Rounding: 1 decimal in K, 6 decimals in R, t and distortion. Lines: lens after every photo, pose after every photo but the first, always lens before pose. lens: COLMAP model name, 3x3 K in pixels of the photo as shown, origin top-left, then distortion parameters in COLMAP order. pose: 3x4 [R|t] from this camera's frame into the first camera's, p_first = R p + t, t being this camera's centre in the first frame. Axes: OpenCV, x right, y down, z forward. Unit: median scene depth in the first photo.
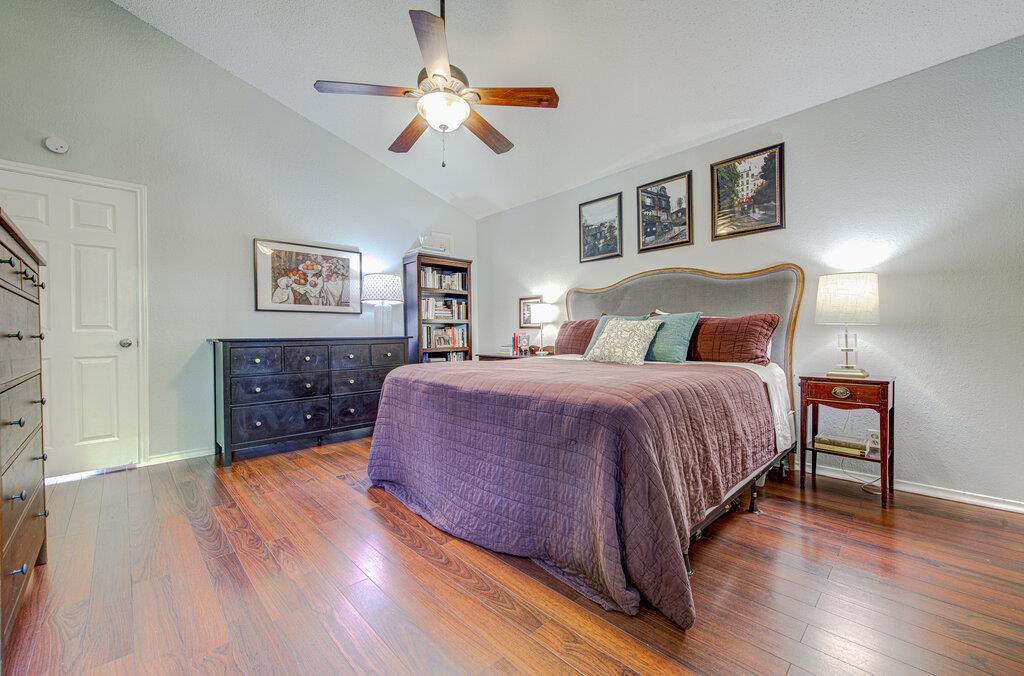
lens RADIAL K [[417.3, 0, 511.5], [0, 417.3, 336.4], [0, 0, 1]] dist [-0.000937, -0.000093]
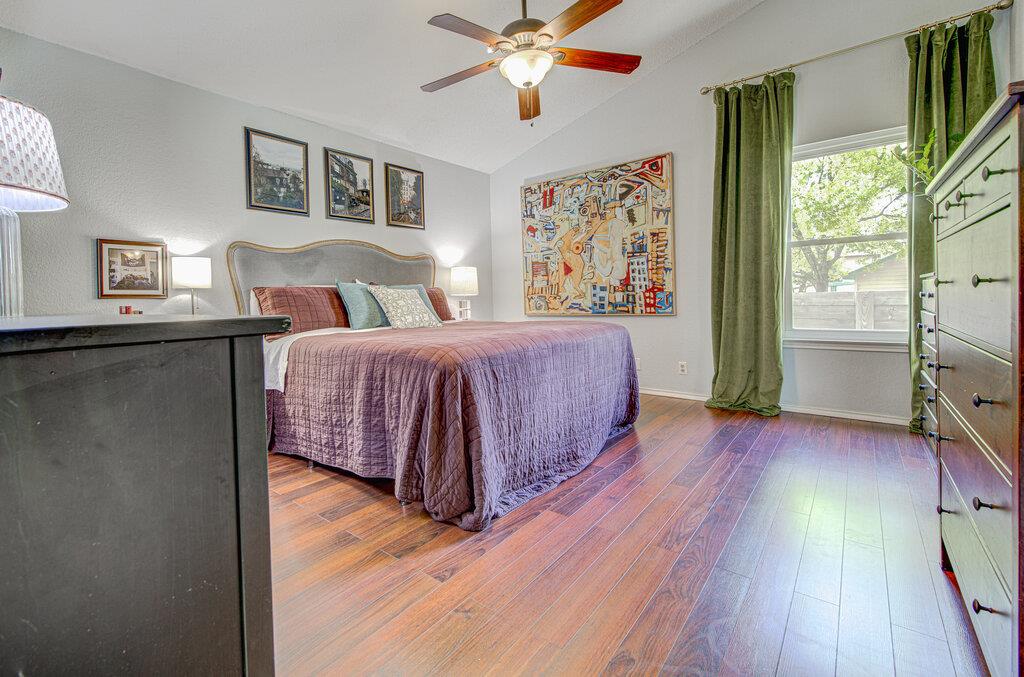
lens RADIAL K [[417.3, 0, 508.7], [0, 417.3, 303.2], [0, 0, 1]] dist [-0.000937, -0.000093]
pose [[-0.123710, -0.001901, 0.992317, -0.699555], [0.034476, 0.999386, 0.006213, 0.001008], [-0.991719, 0.034979, -0.123569, 0.734976]]
